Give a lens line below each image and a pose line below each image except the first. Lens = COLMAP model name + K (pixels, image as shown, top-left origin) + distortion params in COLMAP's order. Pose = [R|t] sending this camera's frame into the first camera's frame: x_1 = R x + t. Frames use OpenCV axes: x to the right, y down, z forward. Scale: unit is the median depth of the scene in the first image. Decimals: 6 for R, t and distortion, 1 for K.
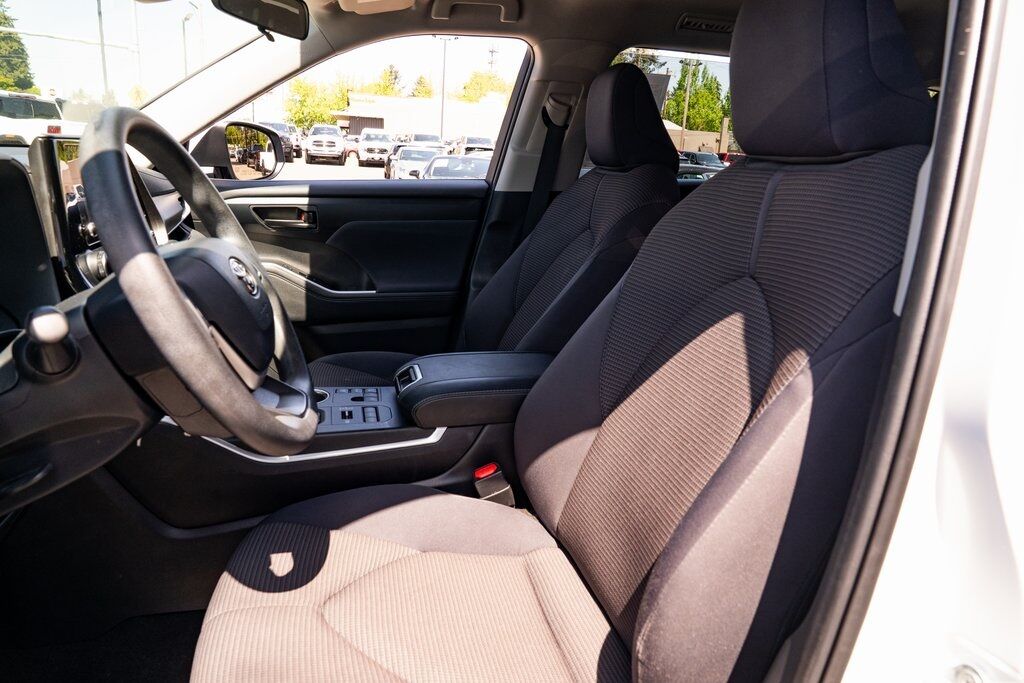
lens RADIAL K [[695.9, 0, 505.4], [0, 695.9, 341.8], [0, 0, 1]] dist [-0.034062, 0.020166]
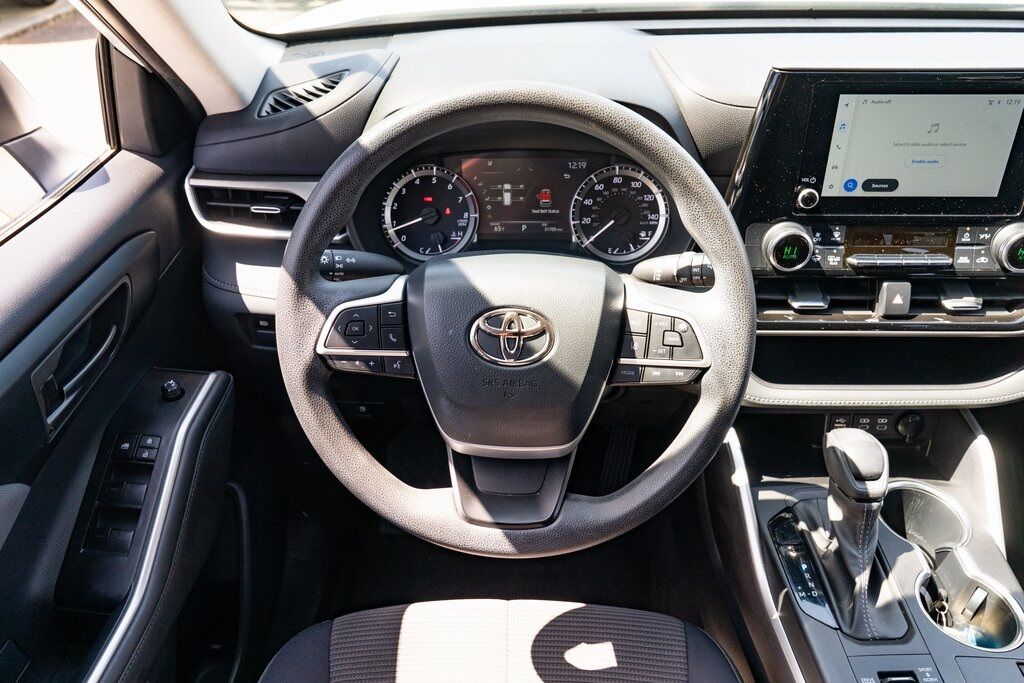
lens RADIAL K [[763.9, 0, 512.5], [0, 763.9, 344.5], [0, 0, 1]] dist [-0.024416, 0.017356]
pose [[-0.241813, 0.520134, -0.819138, 0.115657], [-0.257375, 0.779571, 0.570988, -0.219746], [0.935567, 0.348898, -0.054641, 0.417898]]
